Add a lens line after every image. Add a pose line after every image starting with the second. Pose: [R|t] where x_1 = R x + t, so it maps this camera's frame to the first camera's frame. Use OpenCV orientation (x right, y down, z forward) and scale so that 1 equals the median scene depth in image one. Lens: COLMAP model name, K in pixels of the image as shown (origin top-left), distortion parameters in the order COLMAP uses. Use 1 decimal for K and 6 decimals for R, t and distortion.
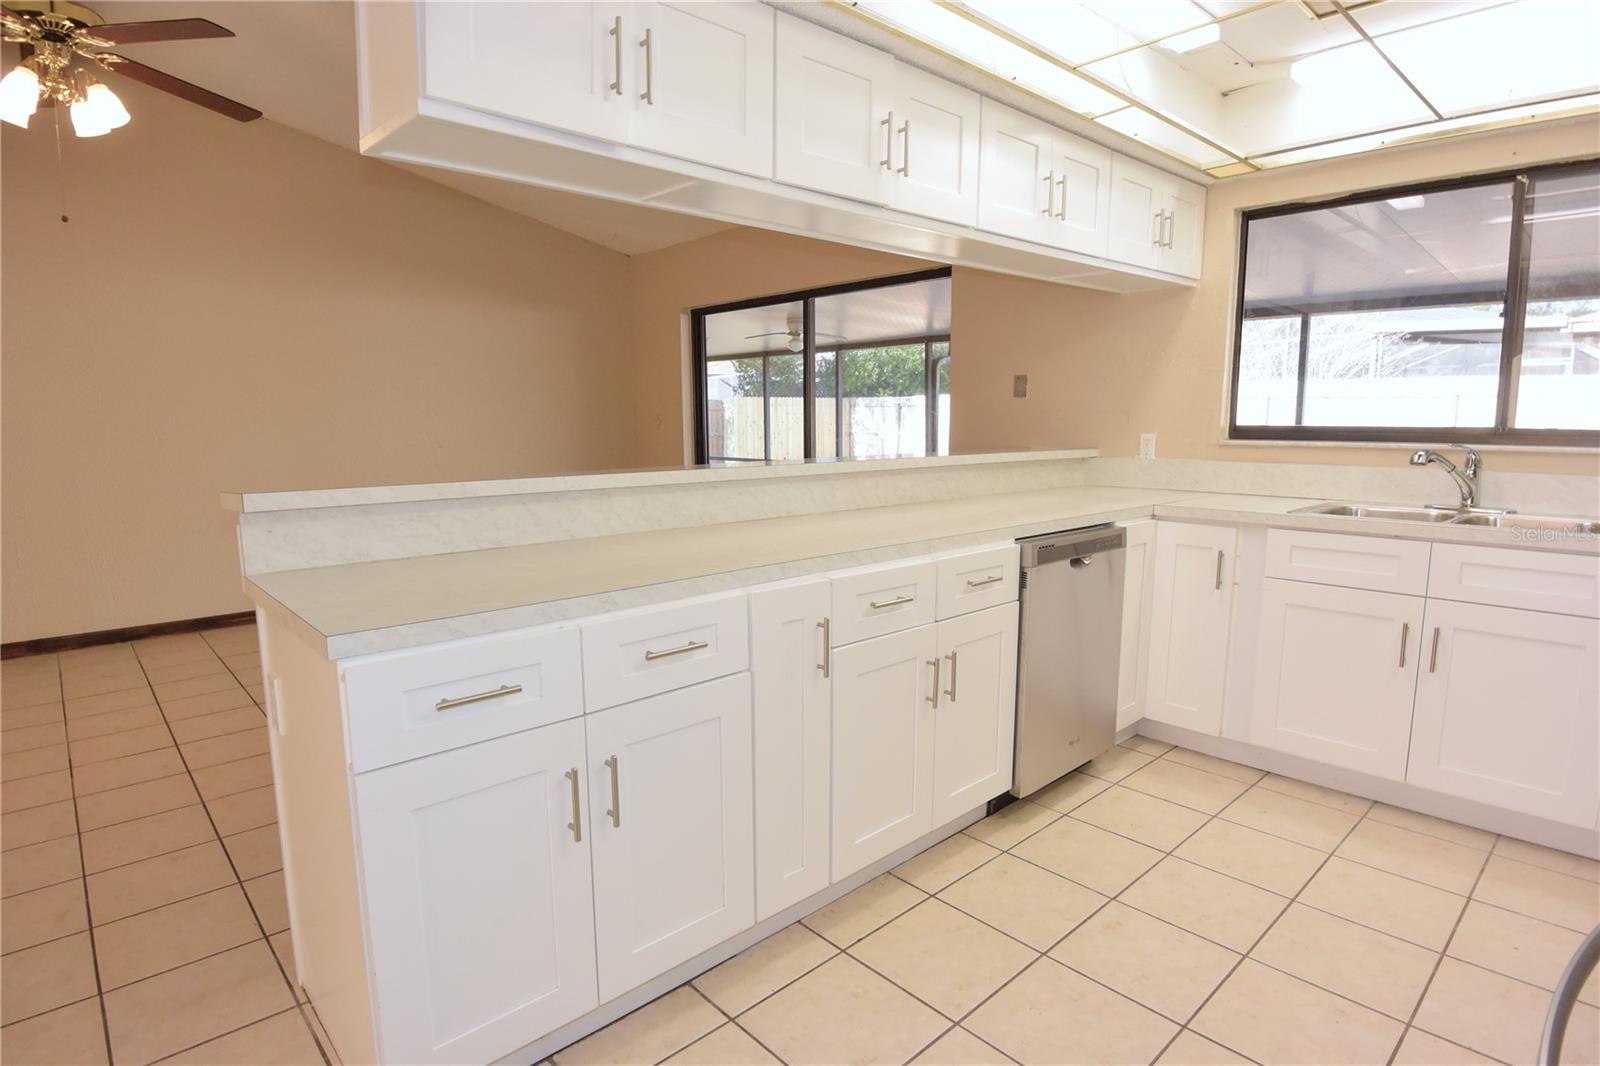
lens RADIAL K [[857.7, 0, 791.4], [0, 857.7, 536.5], [0, 0, 1]] dist [0.005529, -0.024959]
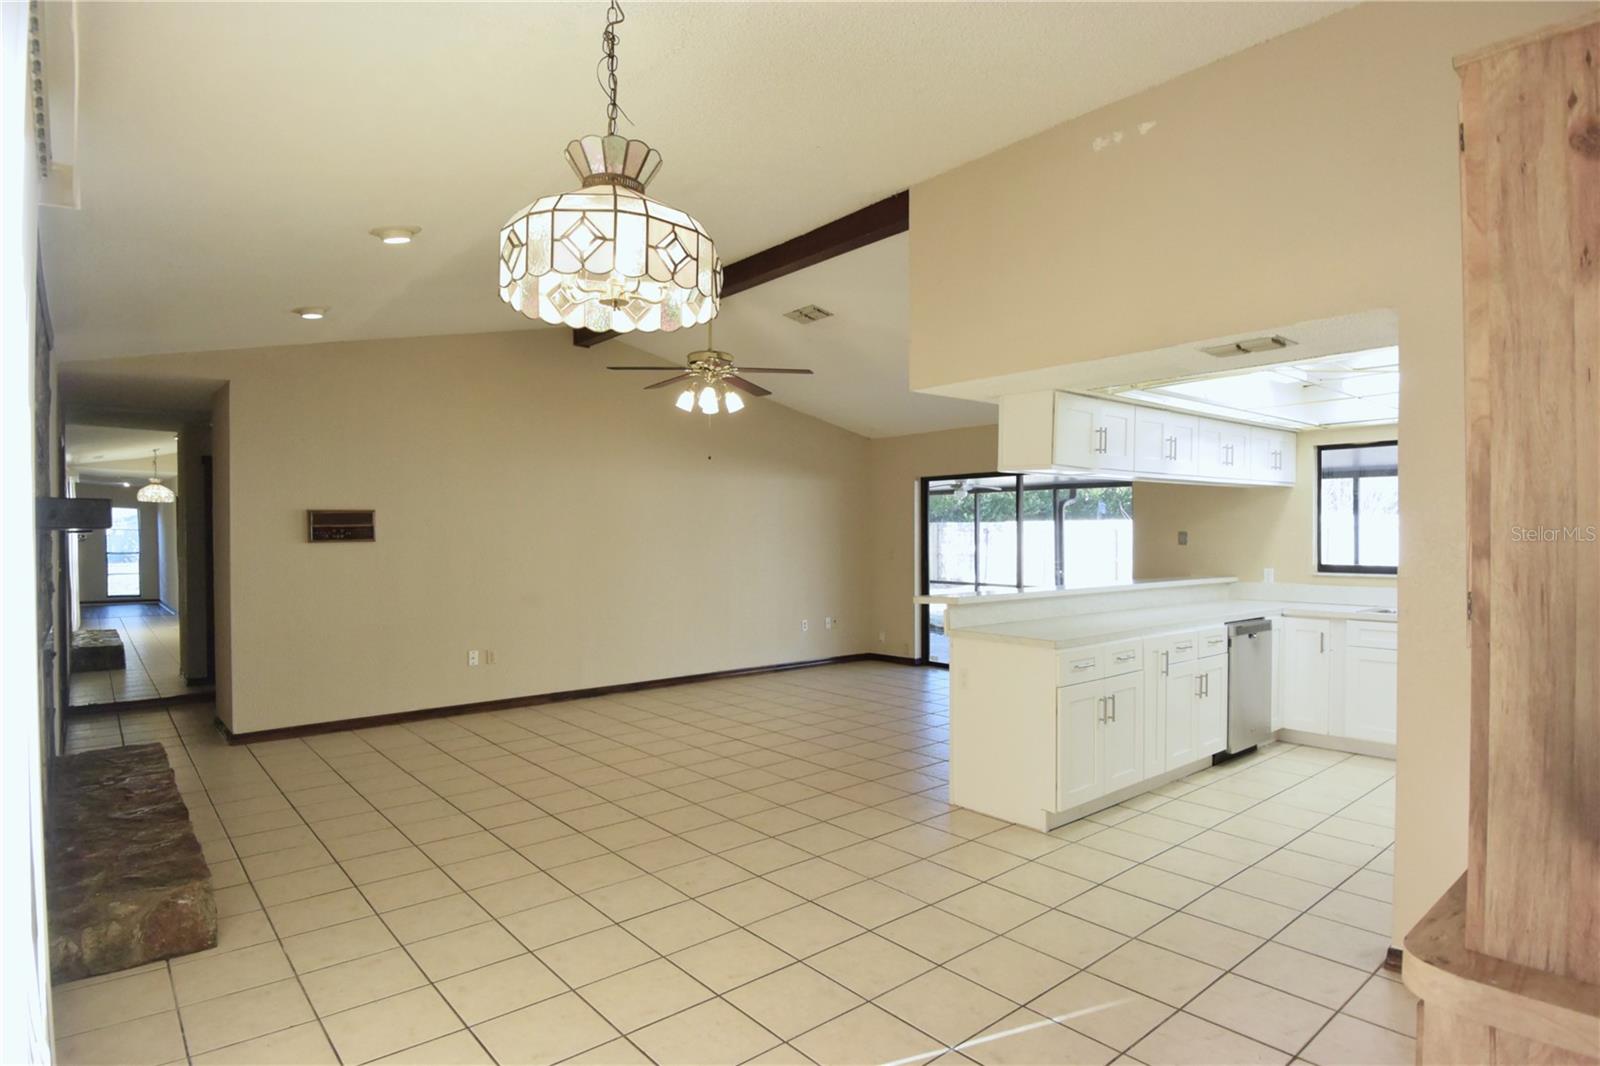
lens RADIAL K [[863.9, 0, 799.2], [0, 863.9, 540.5], [0, 0, 1]] dist [-0.000974, -0.029159]
pose [[0.999147, 0.002717, -0.041216, -0.522072], [-0.008057, 0.991486, -0.129961, 0.064639], [0.040512, 0.130182, 0.990662, -0.867450]]
